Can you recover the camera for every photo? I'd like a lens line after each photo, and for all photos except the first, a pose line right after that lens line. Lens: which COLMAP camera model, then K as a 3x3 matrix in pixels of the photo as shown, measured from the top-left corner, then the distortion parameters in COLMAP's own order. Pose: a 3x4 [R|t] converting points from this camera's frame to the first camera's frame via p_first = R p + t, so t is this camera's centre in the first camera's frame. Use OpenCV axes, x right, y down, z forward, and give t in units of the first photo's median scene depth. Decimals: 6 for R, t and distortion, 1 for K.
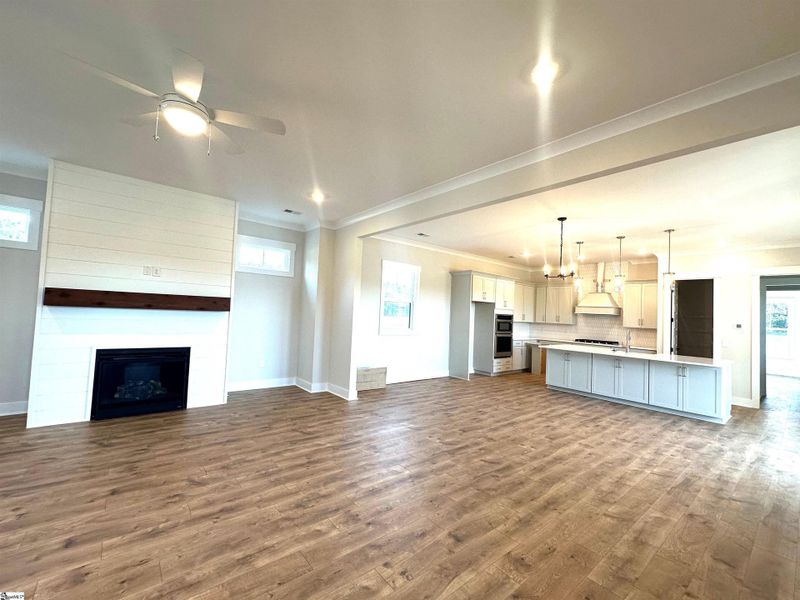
lens RADIAL K [[336.2, 0, 400.0], [0, 336.2, 300.7], [0, 0, 1]] dist [0.001009, 0.000153]
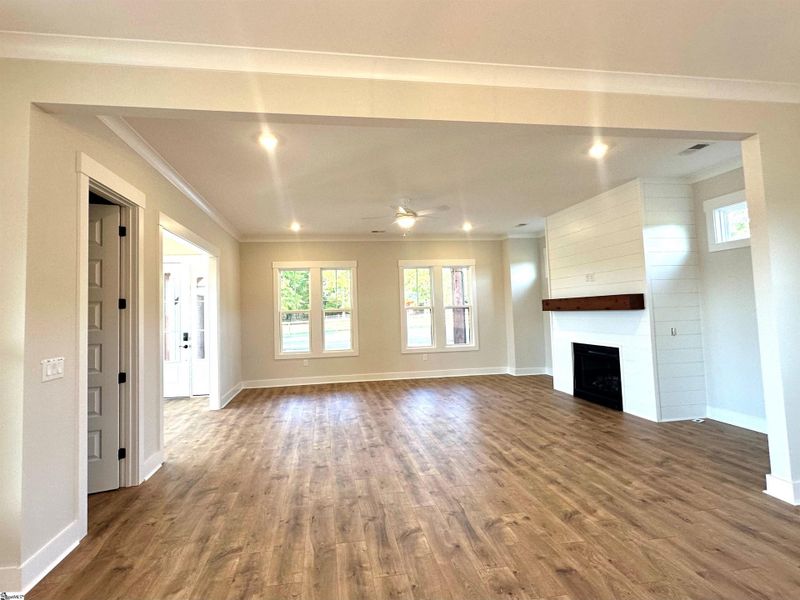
lens RADIAL K [[370.1, 0, 372.3], [0, 370.1, 288.7], [0, 0, 1]] dist [-0.001387, -0.000700]
pose [[-0.527020, -0.083642, -0.845727, 0.637220], [0.037444, 0.991893, -0.121431, 0.067303], [0.849028, -0.095664, -0.519615, 0.914930]]
